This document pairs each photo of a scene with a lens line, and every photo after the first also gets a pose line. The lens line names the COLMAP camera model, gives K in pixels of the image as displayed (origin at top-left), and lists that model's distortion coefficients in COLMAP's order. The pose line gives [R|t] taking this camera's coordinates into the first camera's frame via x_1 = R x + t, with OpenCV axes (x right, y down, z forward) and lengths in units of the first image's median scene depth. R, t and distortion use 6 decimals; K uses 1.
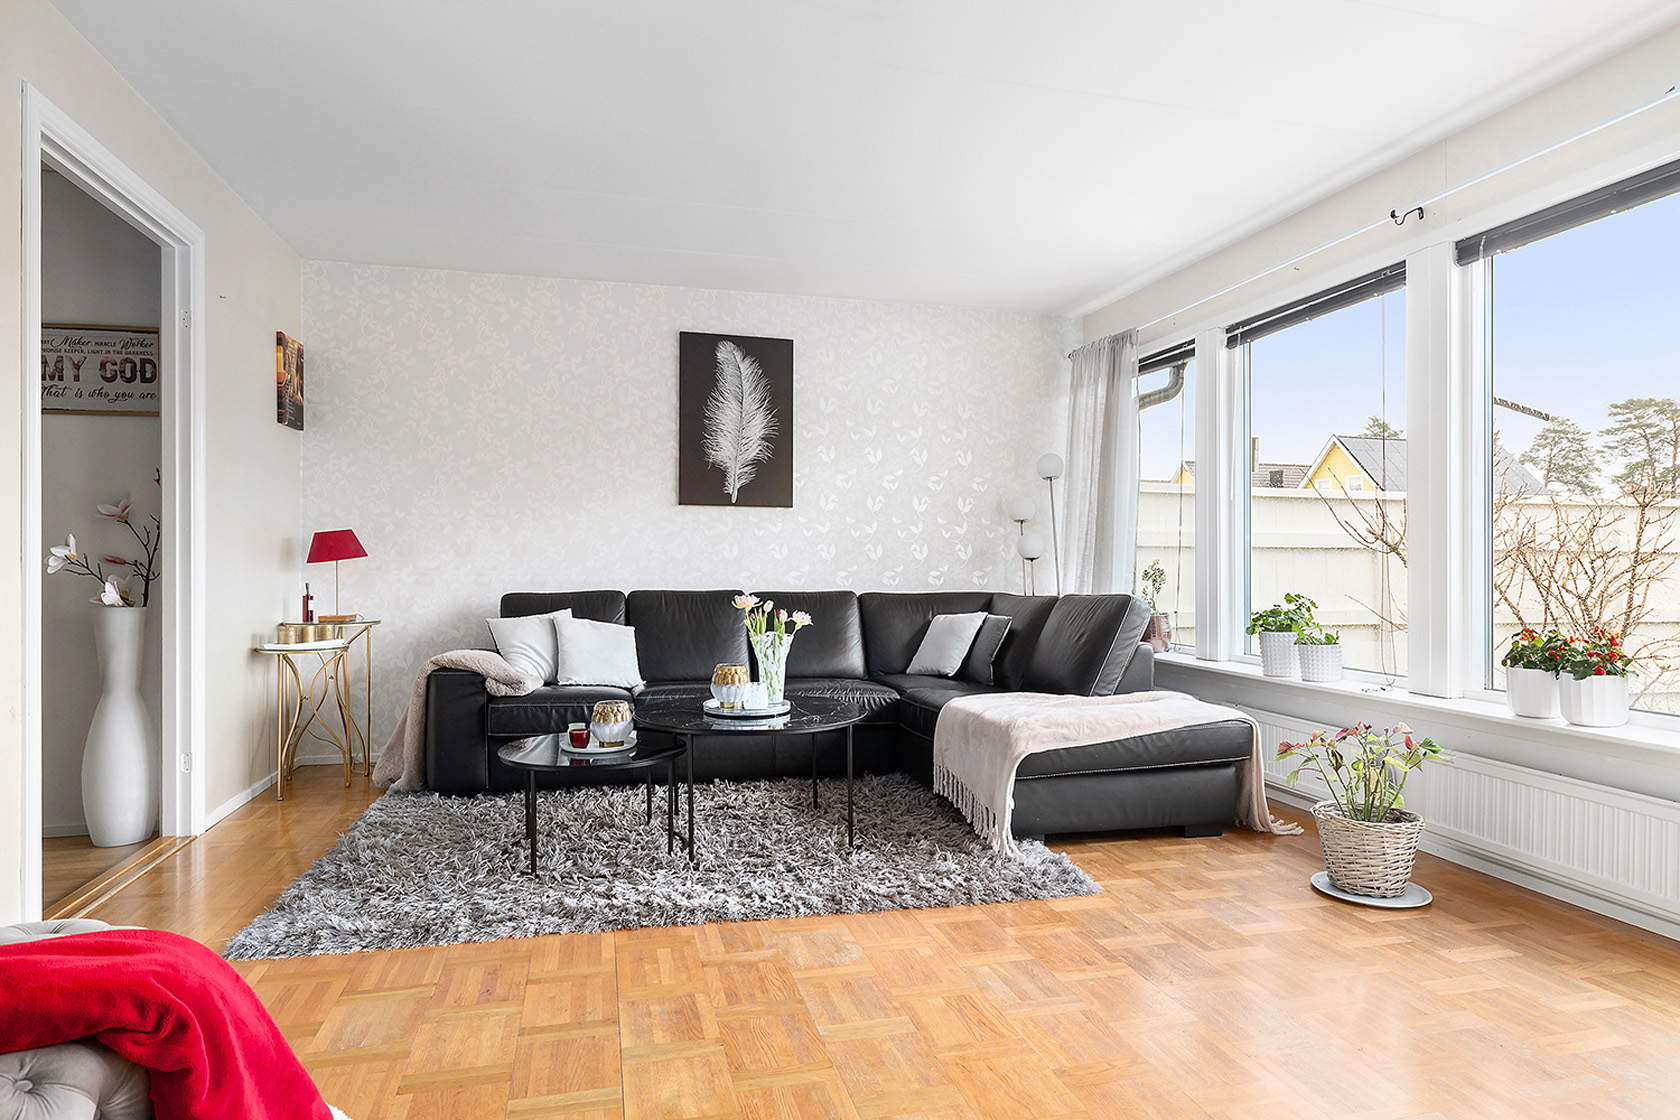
lens RADIAL K [[970.5, 0, 836.2], [0, 970.5, 567.6], [0, 0, 1]] dist [-0.000960, -0.001258]
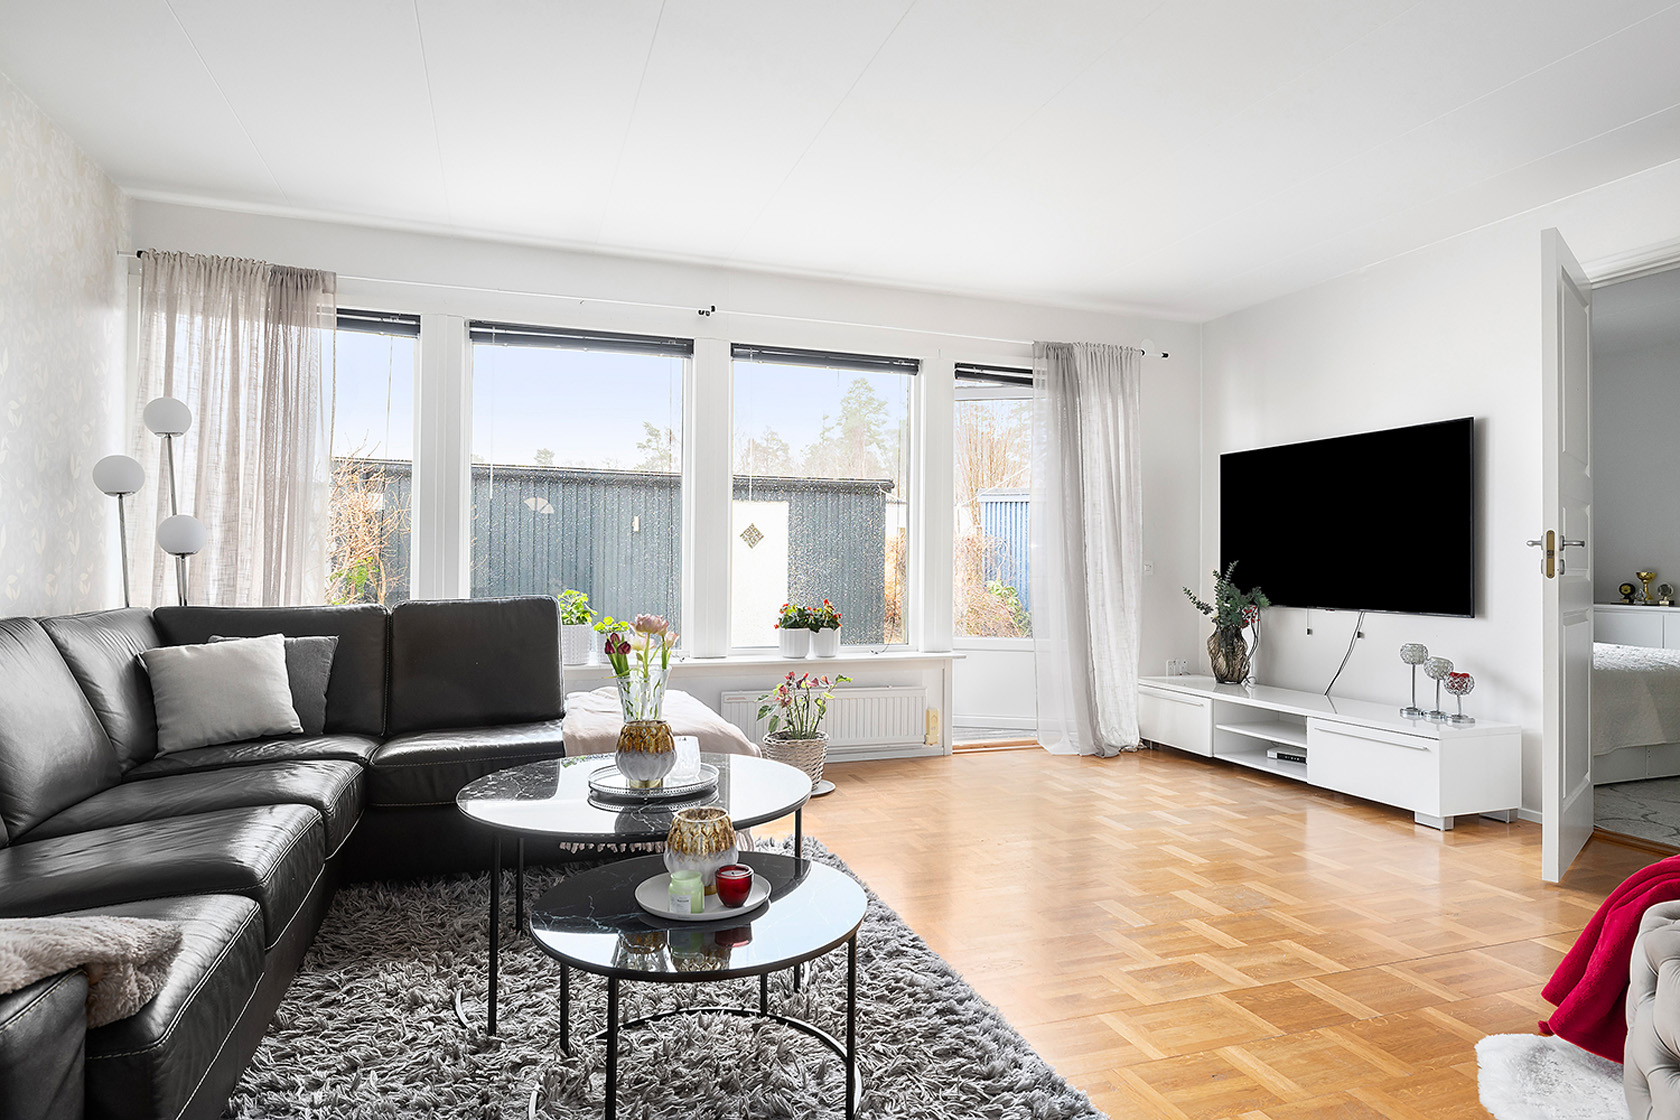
lens RADIAL K [[970.5, 0, 840.0], [0, 970.5, 550.4], [0, 0, 1]] dist [-0.000960, -0.001258]
pose [[-0.106713, 0.013407, 0.994199, -0.728117], [-0.001348, 0.999906, -0.013628, -0.003603], [-0.994289, -0.002794, -0.106685, 0.879035]]
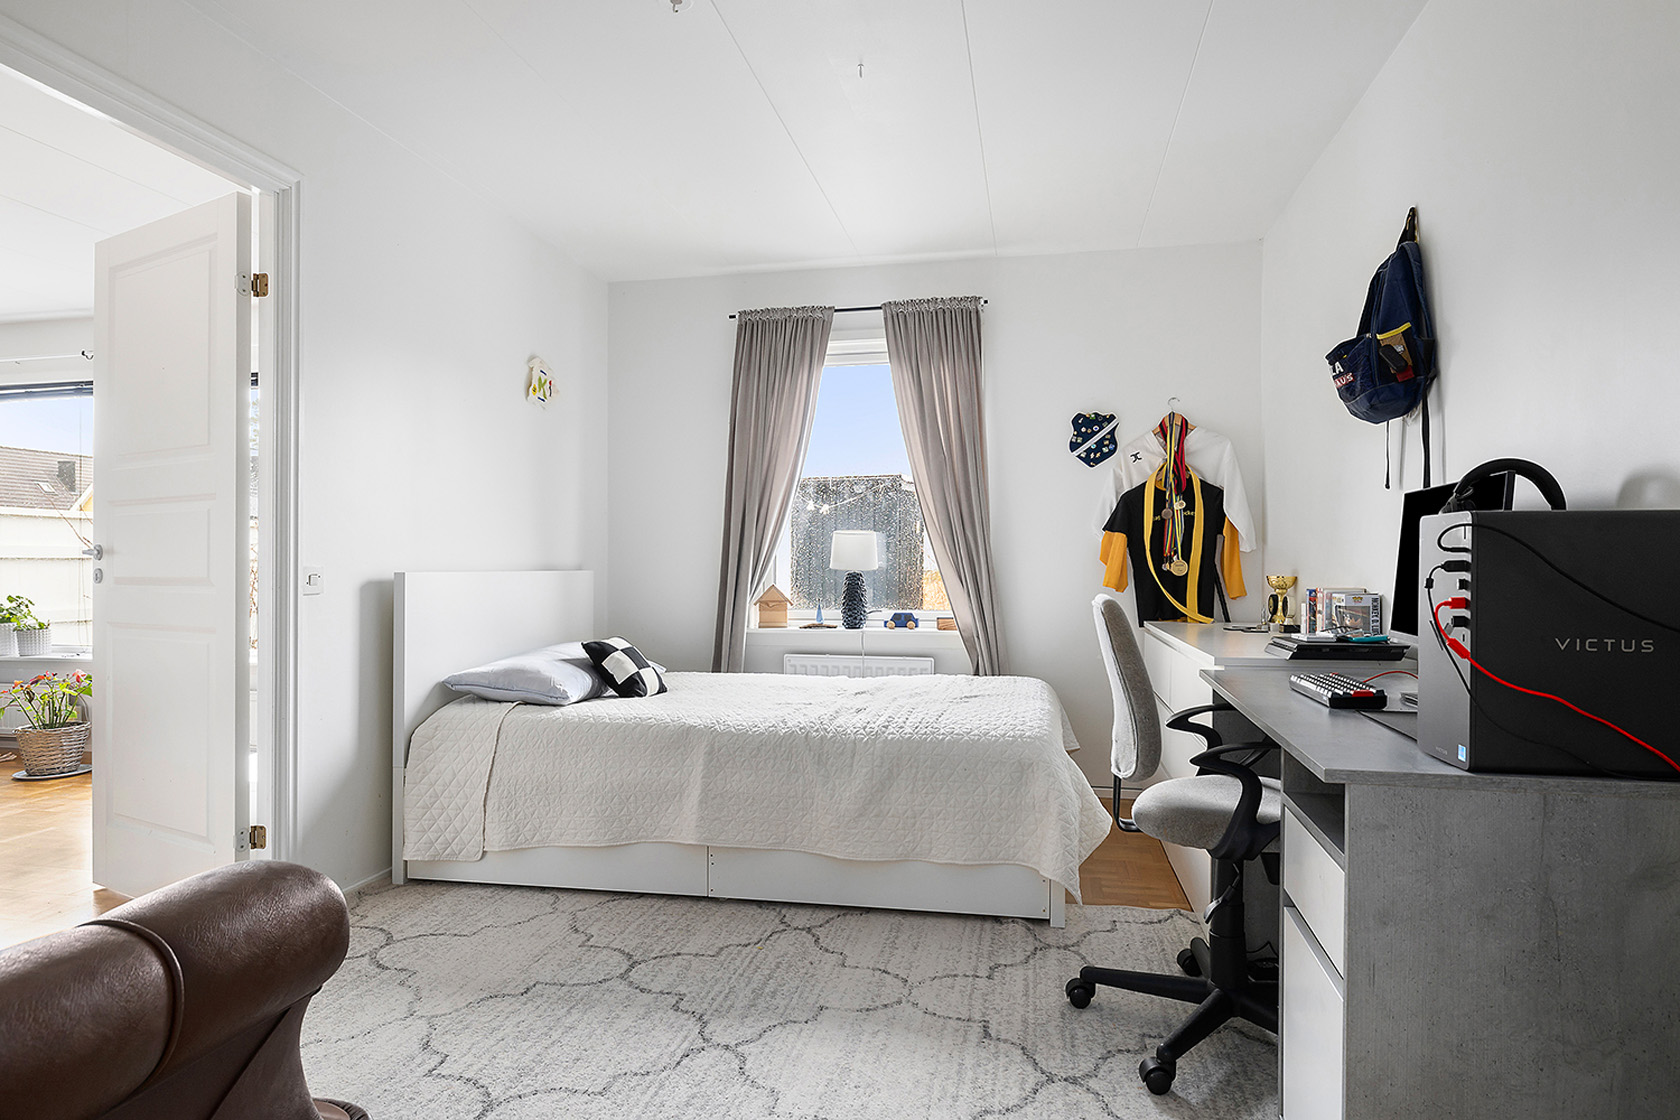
lens RADIAL K [[970.5, 0, 839.8], [0, 970.5, 565.5], [0, 0, 1]] dist [-0.000960, -0.001258]
pose [[0.449947, -0.000163, 0.893055, -0.248387], [0.001265, 0.999999, -0.000455, -0.014547], [-0.893054, 0.001335, 0.449947, -0.721452]]
